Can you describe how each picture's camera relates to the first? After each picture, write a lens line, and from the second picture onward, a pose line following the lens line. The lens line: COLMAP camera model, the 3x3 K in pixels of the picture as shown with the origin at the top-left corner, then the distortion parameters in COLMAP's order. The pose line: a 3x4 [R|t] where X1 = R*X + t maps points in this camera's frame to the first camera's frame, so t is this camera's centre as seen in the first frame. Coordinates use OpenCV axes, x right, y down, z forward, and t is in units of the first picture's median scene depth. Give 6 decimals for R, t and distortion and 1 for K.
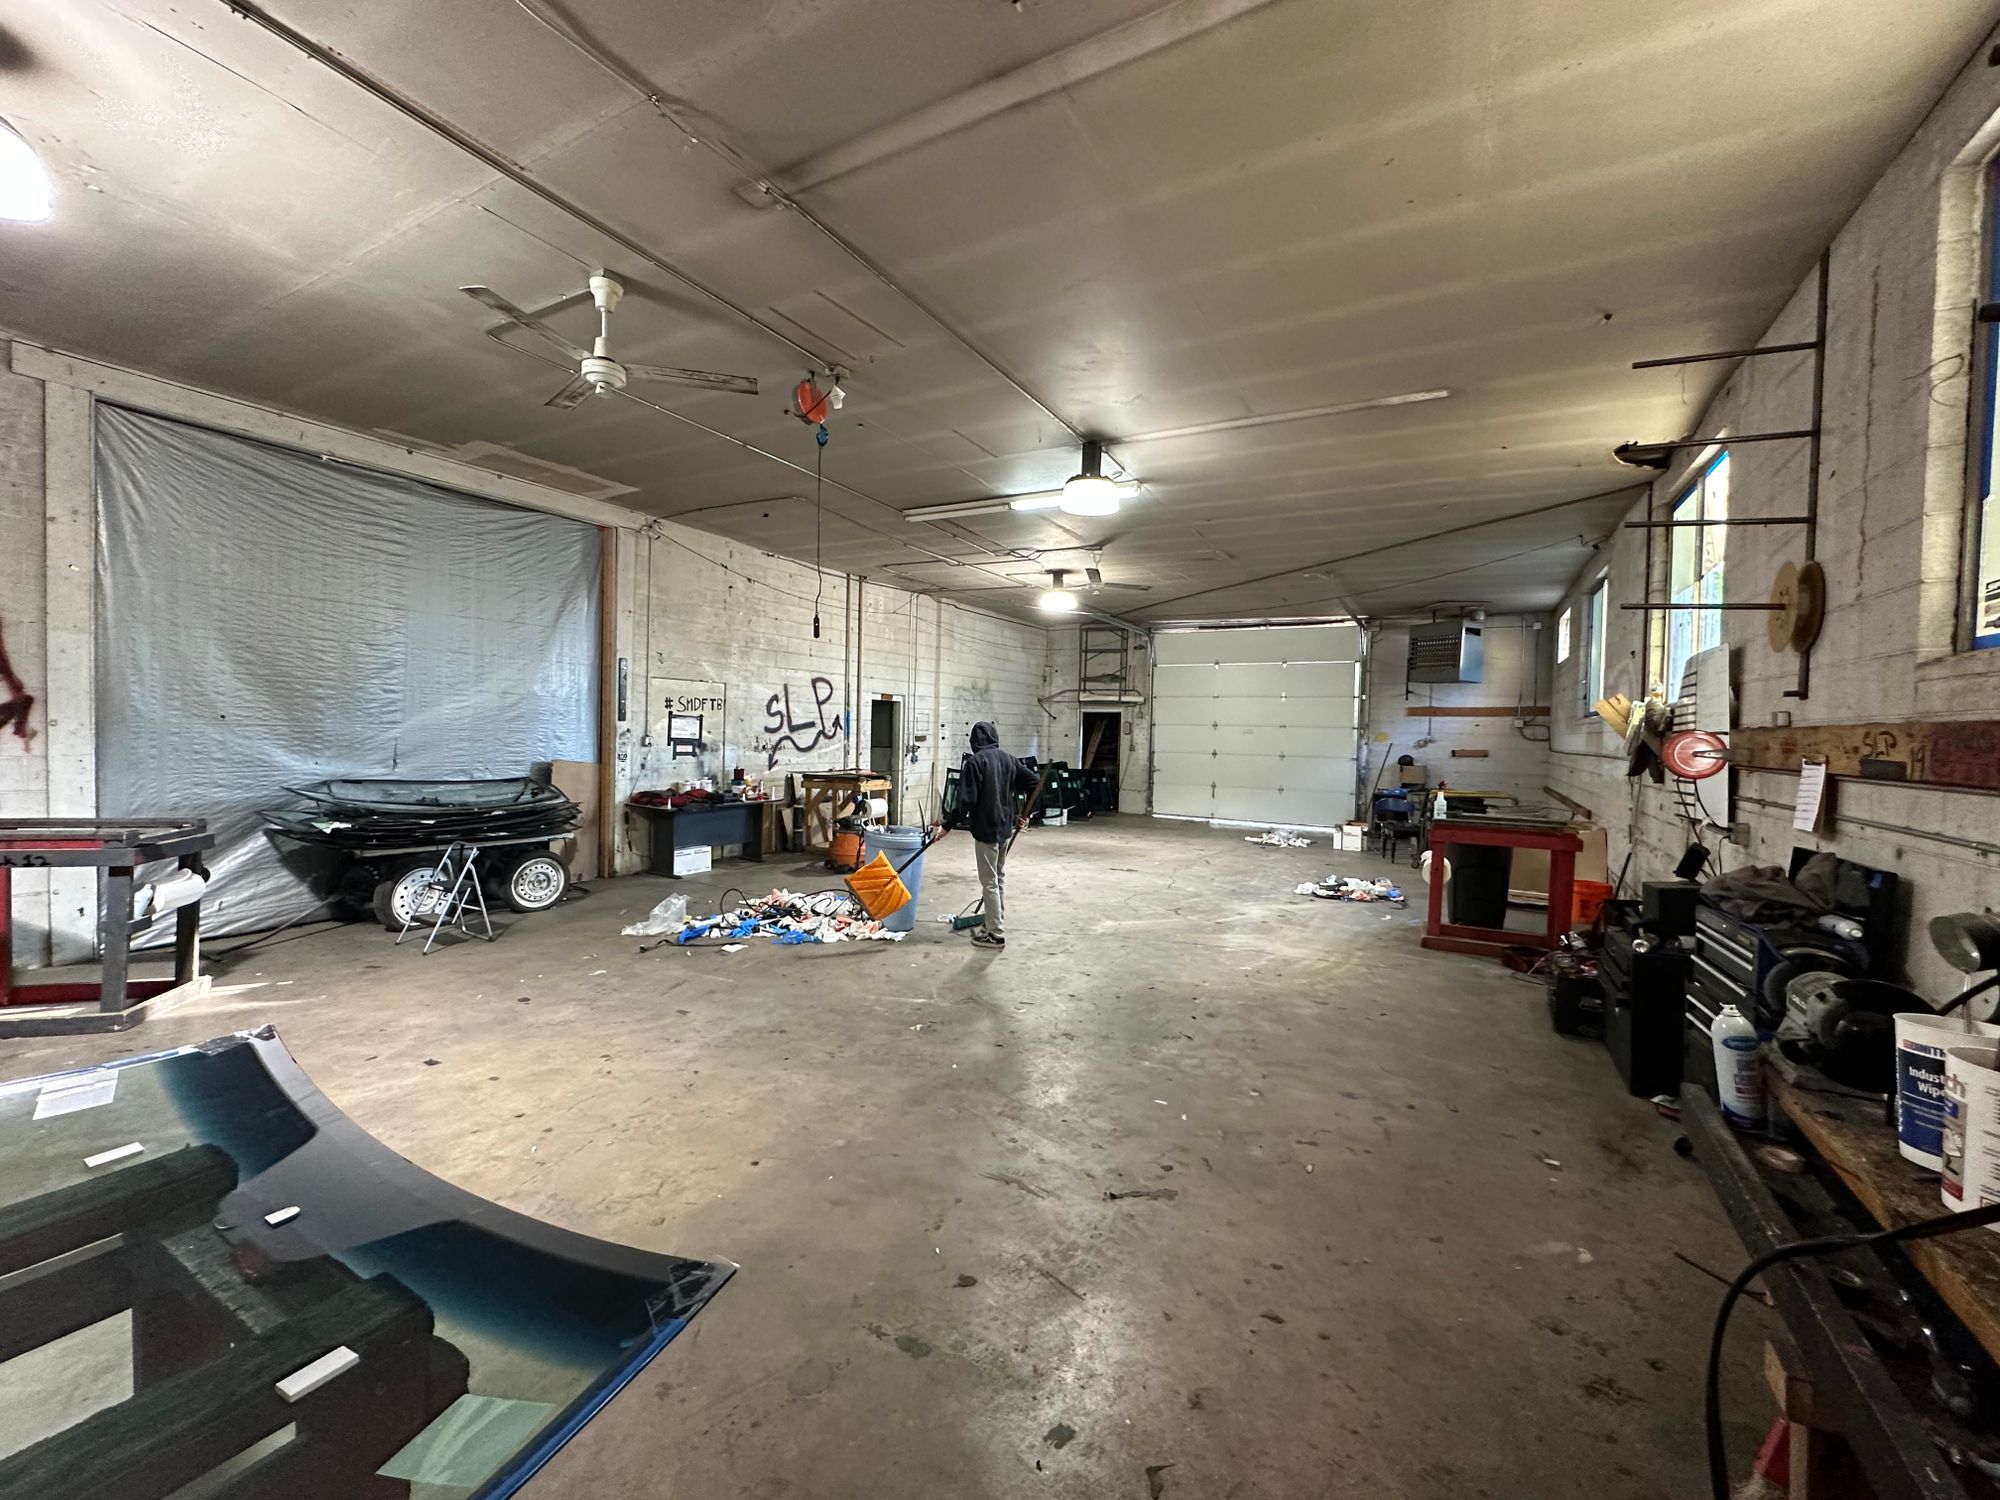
lens RADIAL K [[801.4, 0, 993.1], [0, 801.4, 748.8], [0, 0, 1]] dist [0.000055, 0.002467]
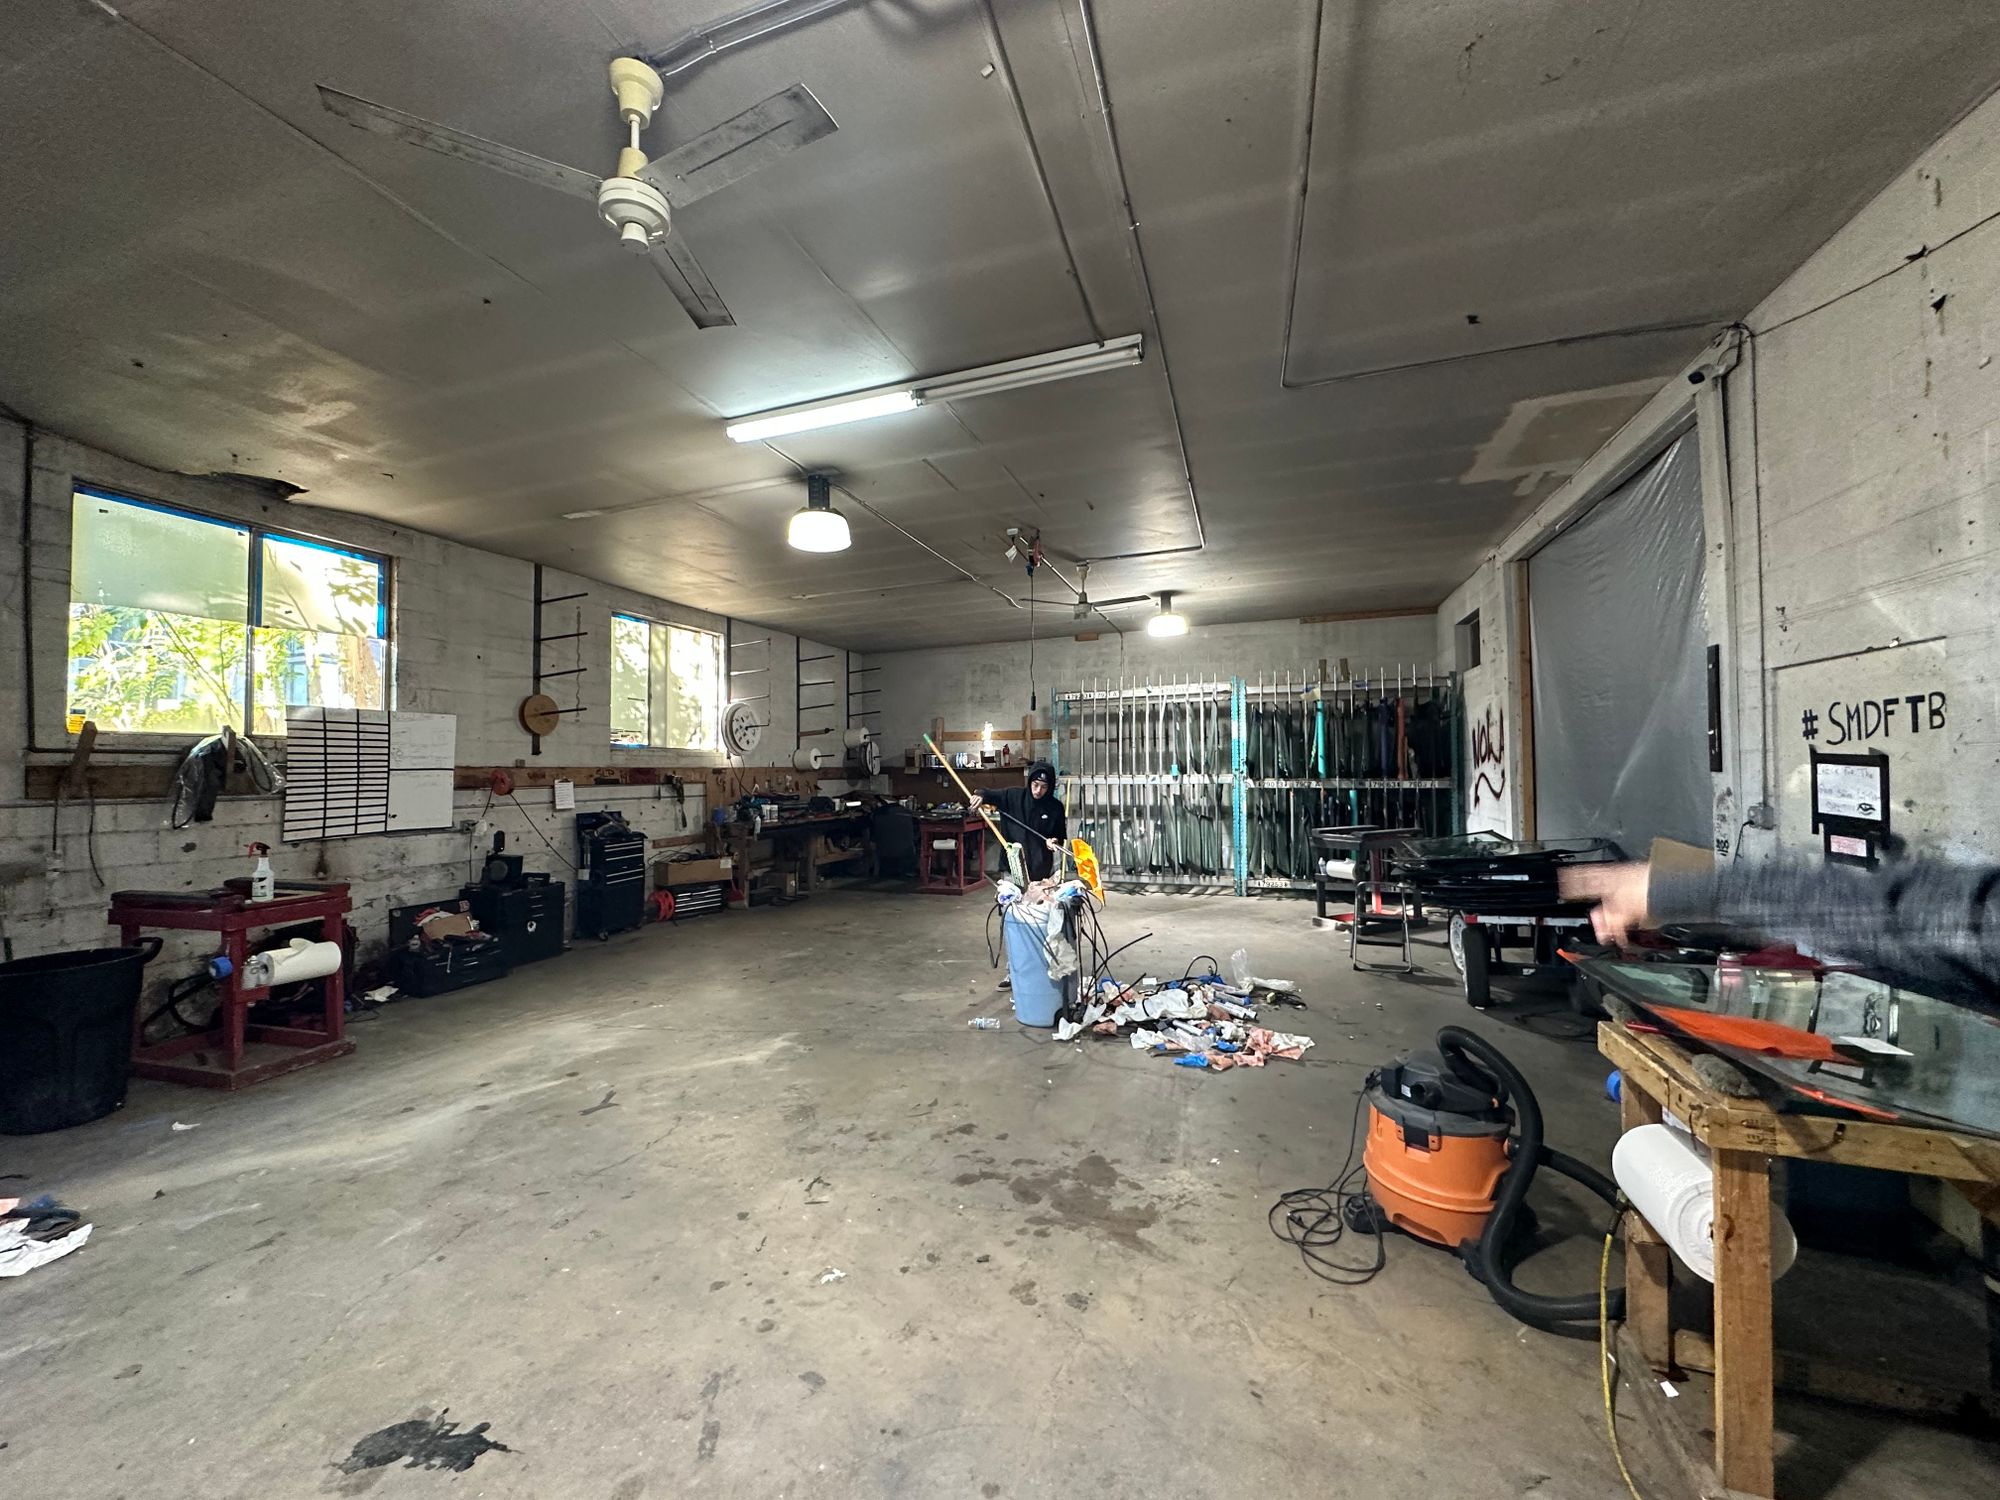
lens RADIAL K [[801.4, 0, 1001.5], [0, 801.4, 747.3], [0, 0, 1]] dist [0.000055, 0.002467]
pose [[-0.978557, -0.021925, -0.204808, 0.044658], [-0.020693, 0.999753, -0.008153, -0.023783], [0.204936, -0.003740, -0.978768, 0.899337]]
